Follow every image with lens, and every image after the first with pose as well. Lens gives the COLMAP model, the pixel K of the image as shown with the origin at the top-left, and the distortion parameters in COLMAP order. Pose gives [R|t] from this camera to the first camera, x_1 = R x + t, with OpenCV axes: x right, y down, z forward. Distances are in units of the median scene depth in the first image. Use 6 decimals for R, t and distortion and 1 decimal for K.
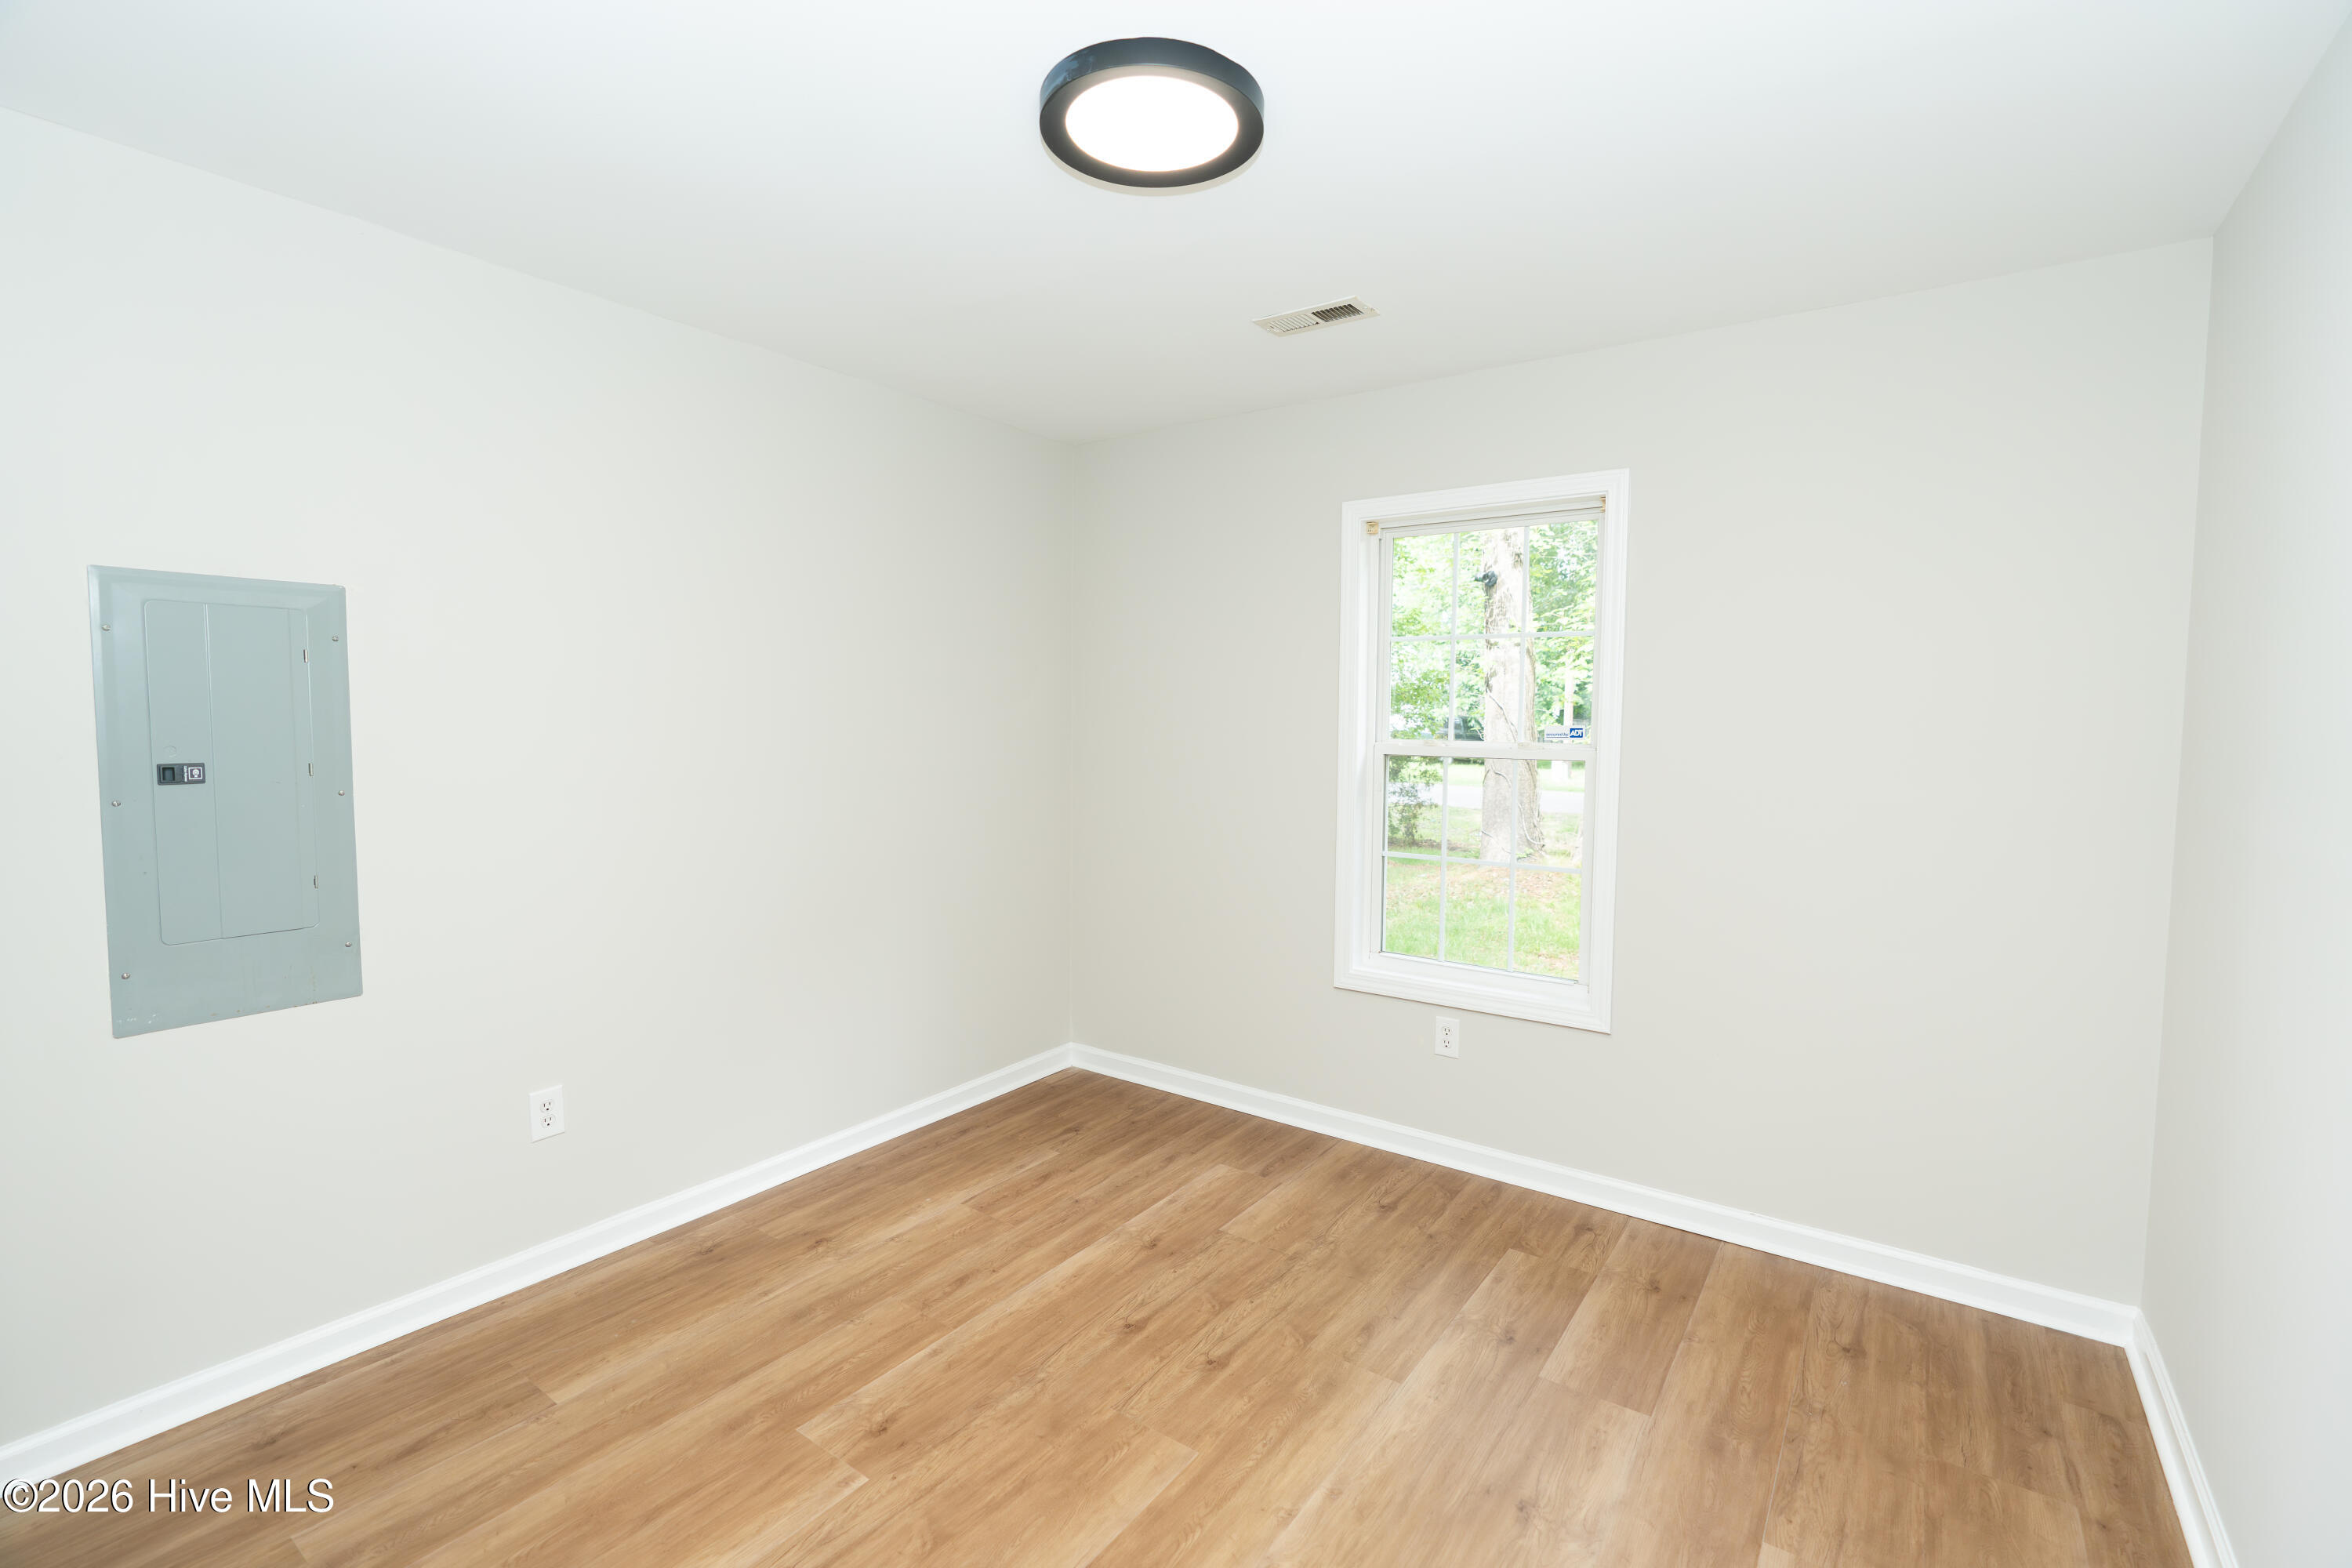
lens RADIAL K [[1071.3, 0, 1163.4], [0, 1071.3, 778.3], [0, 0, 1]] dist [-0.005163, 0.000773]
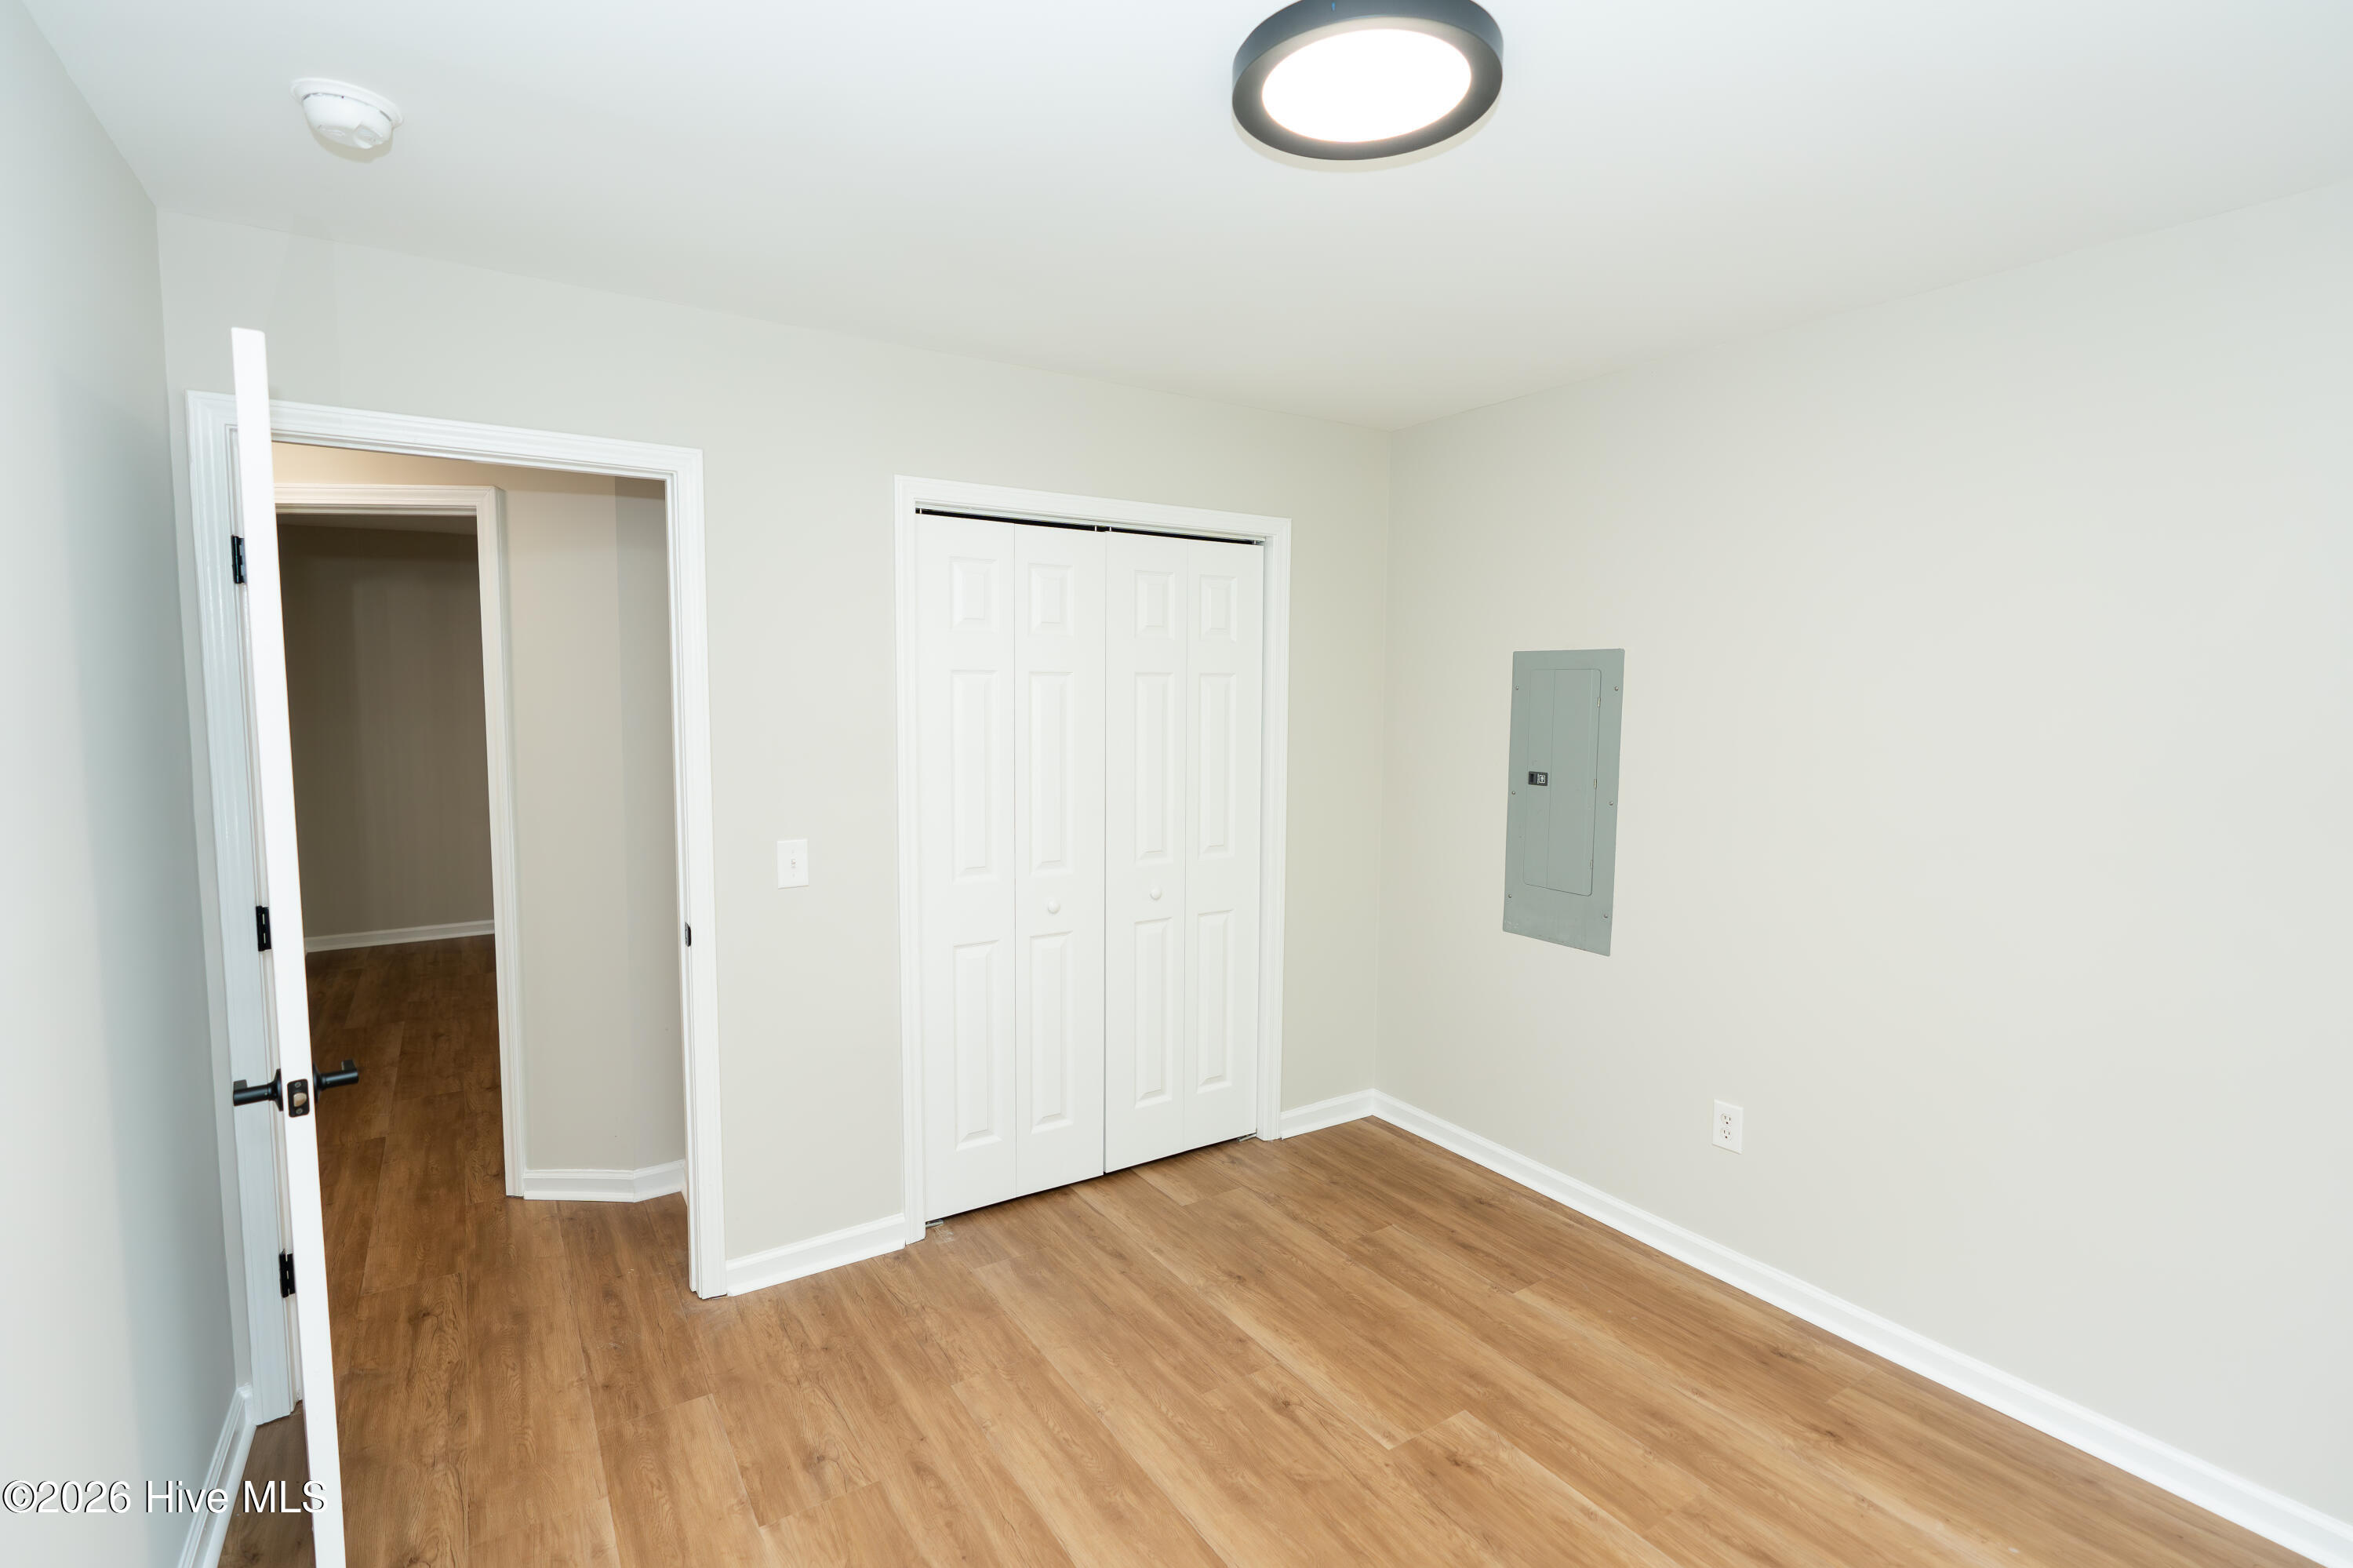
lens RADIAL K [[1071.8, 0, 1163.9], [0, 1071.8, 778.3], [0, 0, 1]] dist [-0.005163, 0.000773]
pose [[-0.364357, 0.064704, -0.929009, 0.719497], [-0.068092, 0.993062, 0.095871, -0.113633], [0.928766, 0.098189, -0.357424, 1.006641]]
